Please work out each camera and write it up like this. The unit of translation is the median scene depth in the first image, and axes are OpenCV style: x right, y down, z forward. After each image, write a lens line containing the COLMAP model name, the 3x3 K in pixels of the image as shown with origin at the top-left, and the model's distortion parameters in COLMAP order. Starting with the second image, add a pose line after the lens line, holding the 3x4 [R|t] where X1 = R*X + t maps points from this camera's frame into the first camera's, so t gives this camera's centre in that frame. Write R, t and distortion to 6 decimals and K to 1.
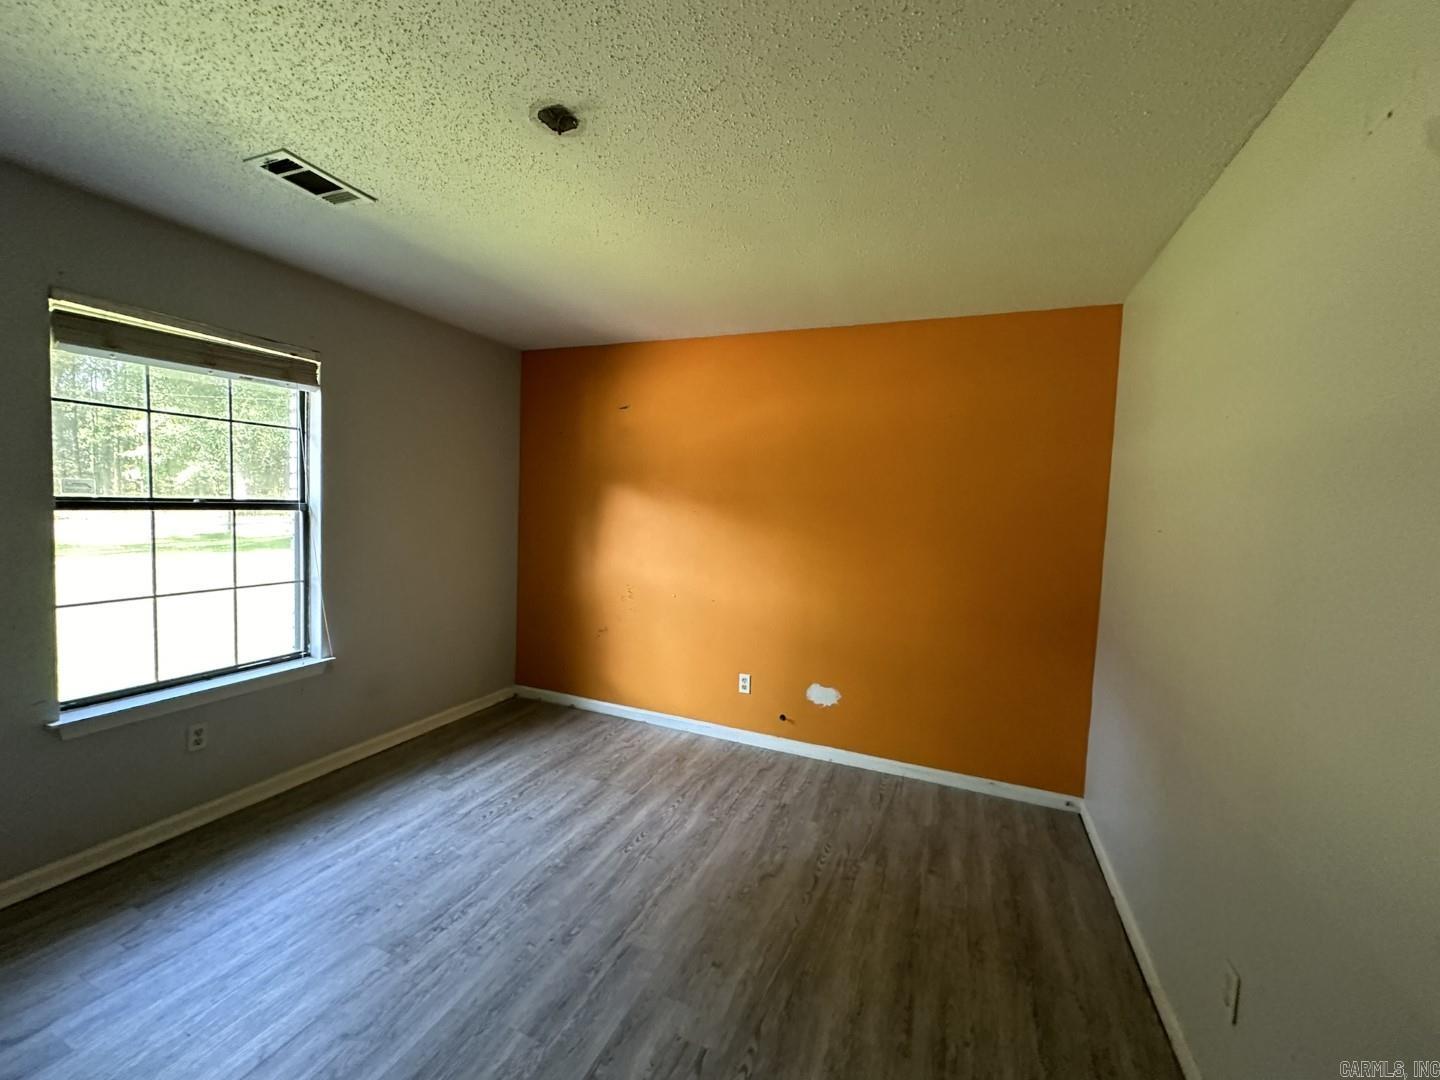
lens RADIAL K [[569.1, 0, 718.1], [0, 569.1, 531.1], [0, 0, 1]] dist [-0.001026, 0.000025]
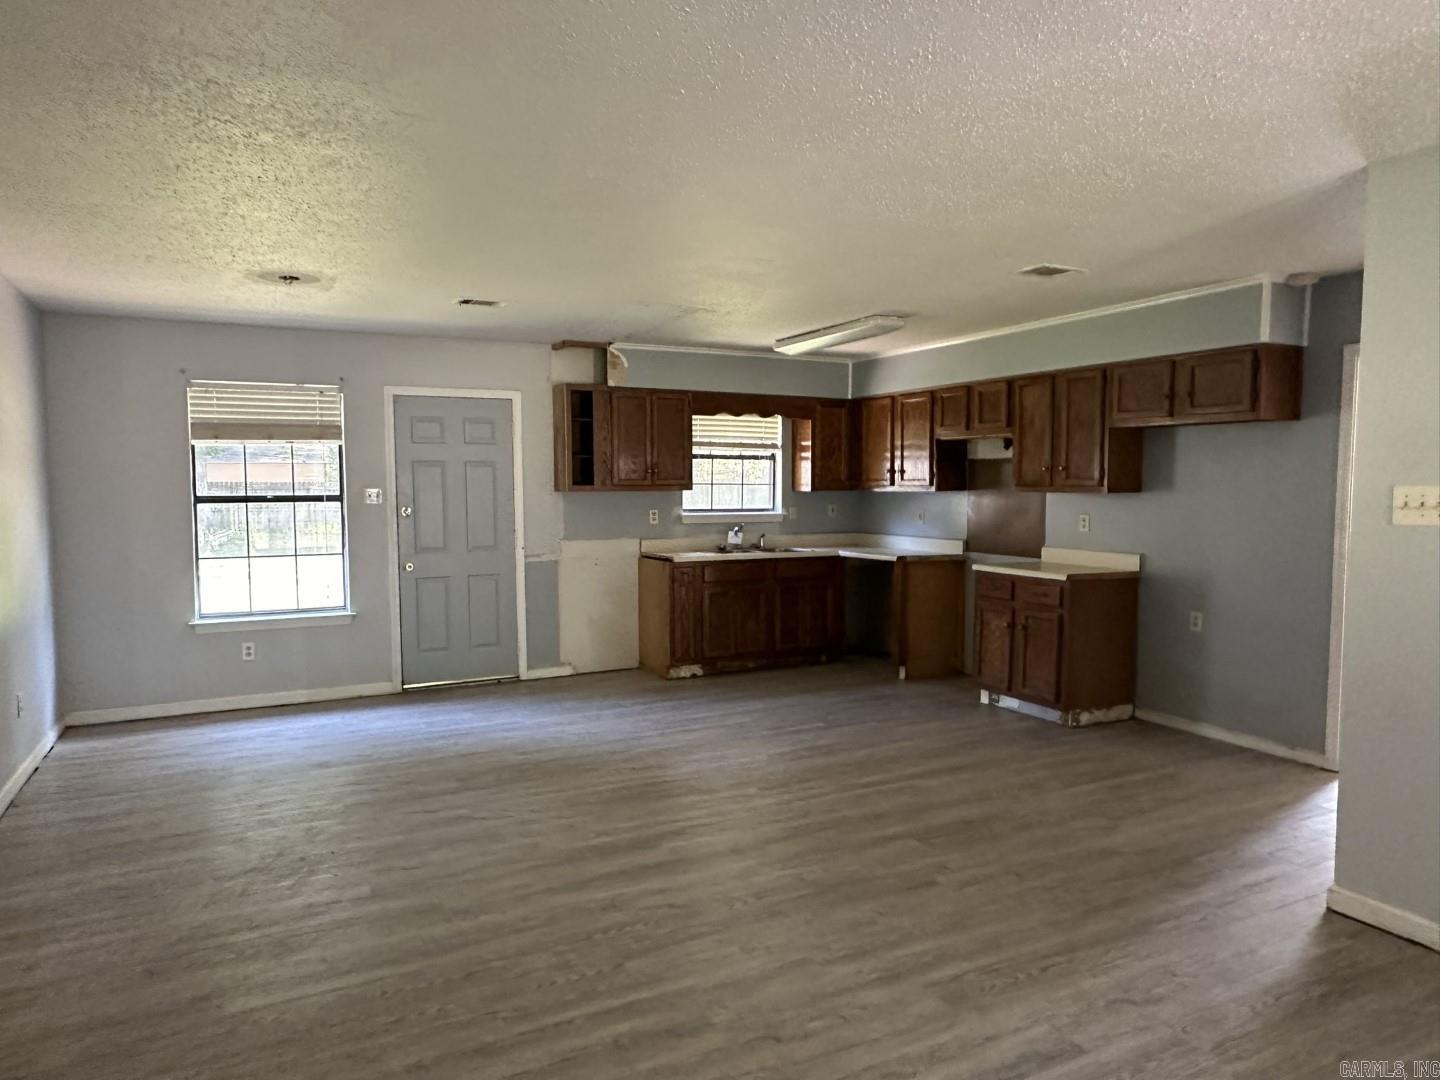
lens RADIAL K [[931.5, 0, 723.0], [0, 931.5, 545.2], [0, 0, 1]] dist [-0.001433, 0.000107]
pose [[0.763785, -0.005497, -0.645448, 1.609058], [0.002327, 0.999981, -0.005763, 0.094019], [0.645467, 0.002900, 0.763783, -0.123719]]
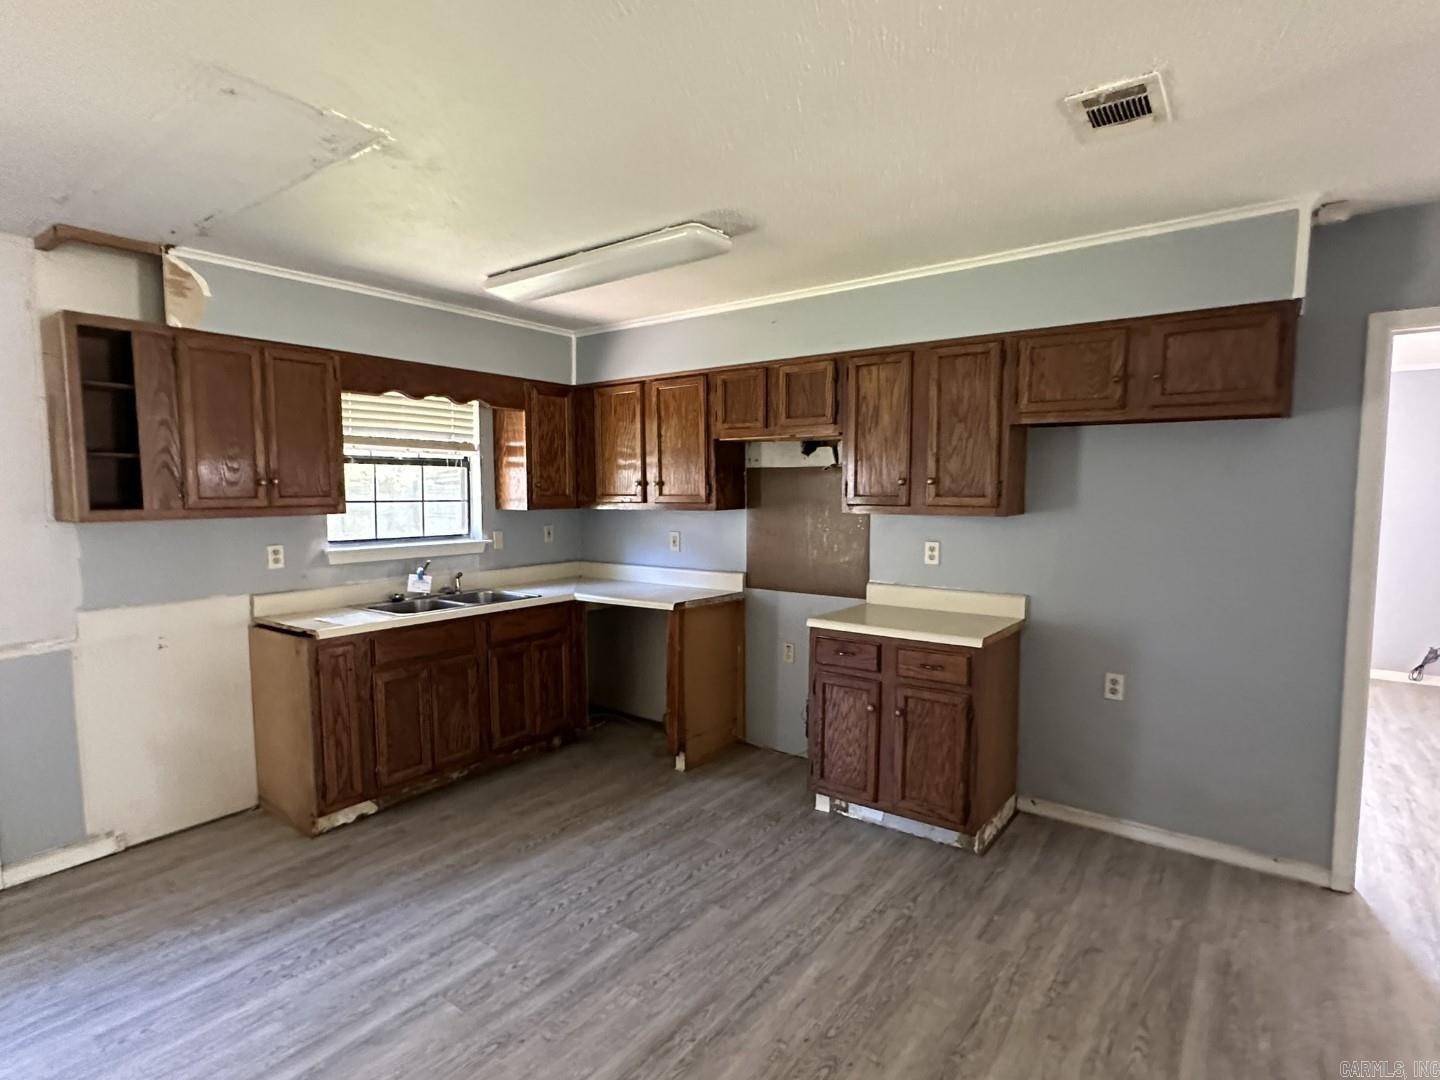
lens RADIAL K [[747.9, 0, 718.9], [0, 747.9, 545.5], [0, 0, 1]] dist [-0.000348, -0.001318]
pose [[0.968399, -0.031607, -0.247395, 0.733566], [0.036004, 0.999264, 0.013268, -0.023610], [0.246794, -0.021755, 0.968824, 0.791829]]
